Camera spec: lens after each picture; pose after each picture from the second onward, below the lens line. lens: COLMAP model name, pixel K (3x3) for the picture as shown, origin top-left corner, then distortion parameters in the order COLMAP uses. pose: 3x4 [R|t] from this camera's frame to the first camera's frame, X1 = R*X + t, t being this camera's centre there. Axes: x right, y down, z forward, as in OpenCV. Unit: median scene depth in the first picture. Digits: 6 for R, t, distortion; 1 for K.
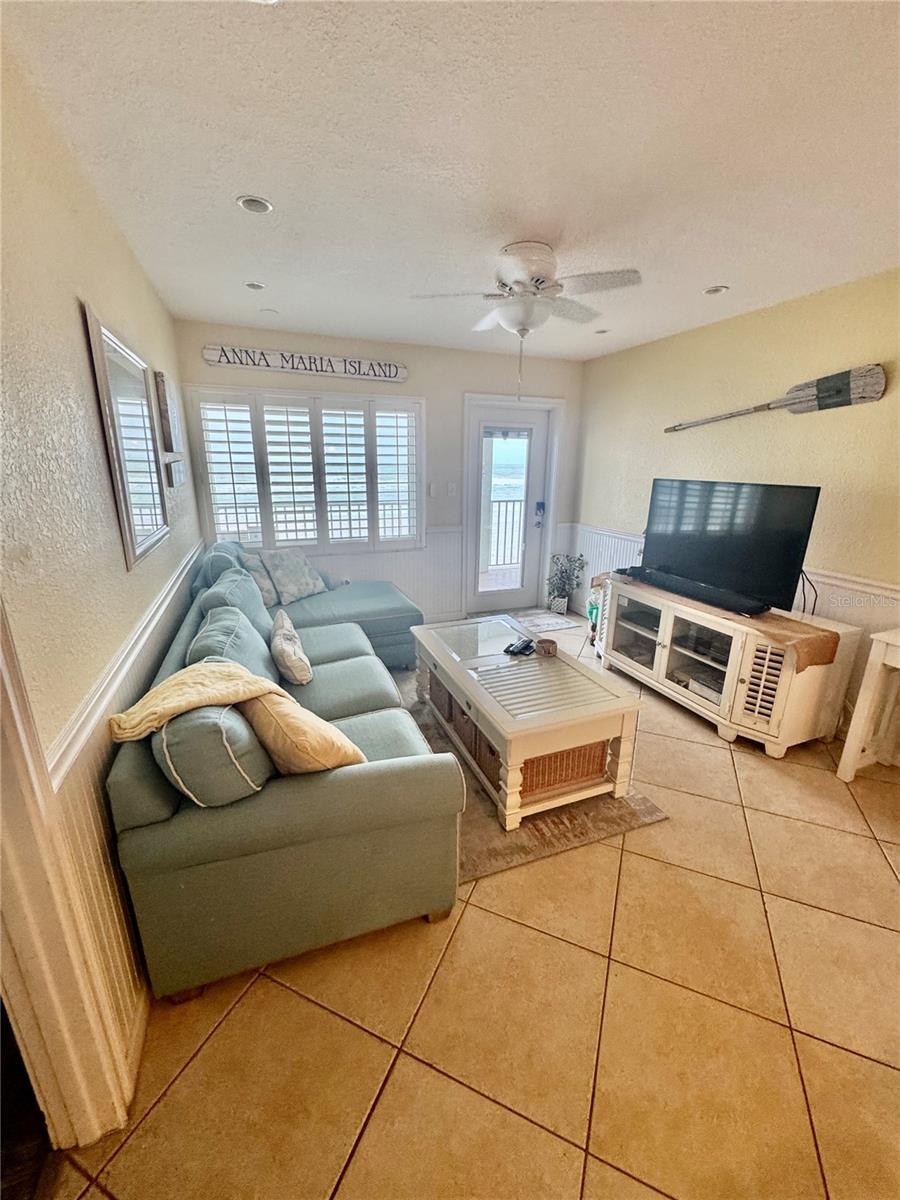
lens RADIAL K [[478.5, 0, 448.8], [0, 478.5, 602.7], [0, 0, 1]] dist [0.002007, -0.000719]
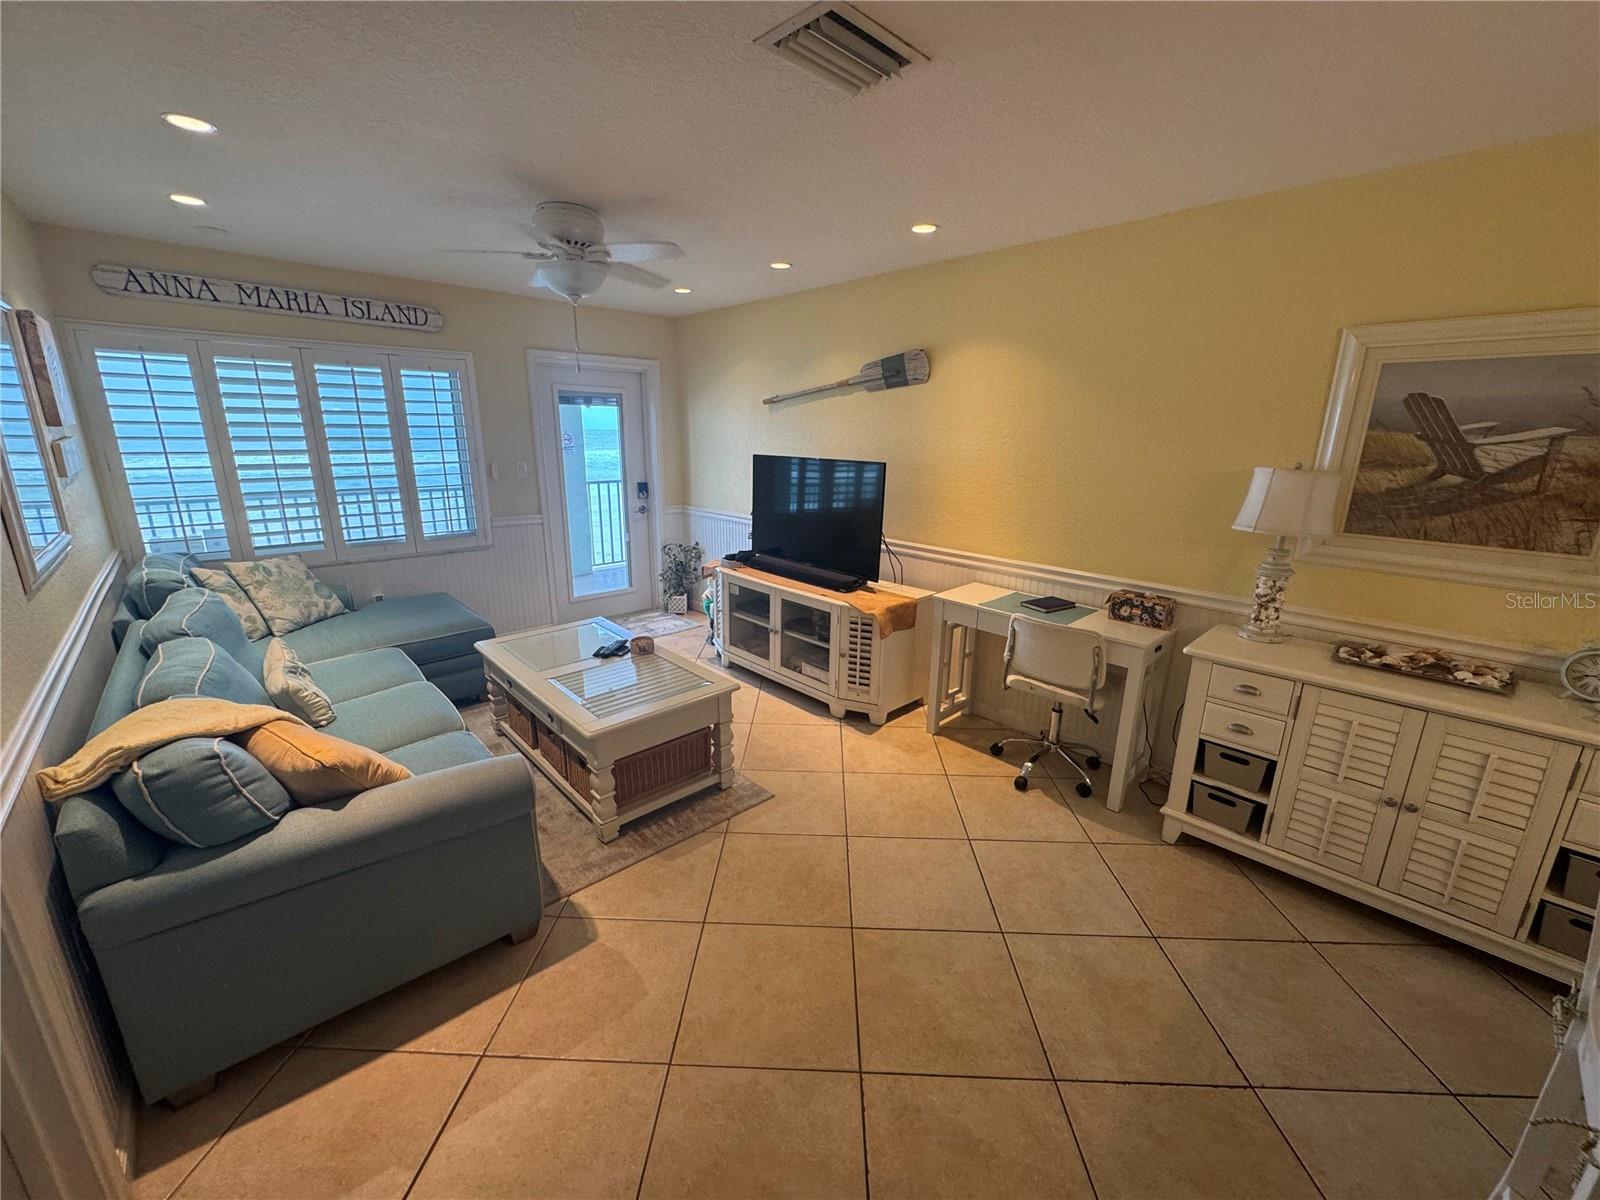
lens RADIAL K [[638.0, 0, 797.5], [0, 638.0, 603.0], [0, 0, 1]] dist [0.002007, -0.000719]
pose [[0.930047, -0.093868, 0.355249, 0.050606], [0.099909, 0.994996, 0.001345, 0.037971], [-0.353597, 0.034242, 0.934771, -0.198353]]
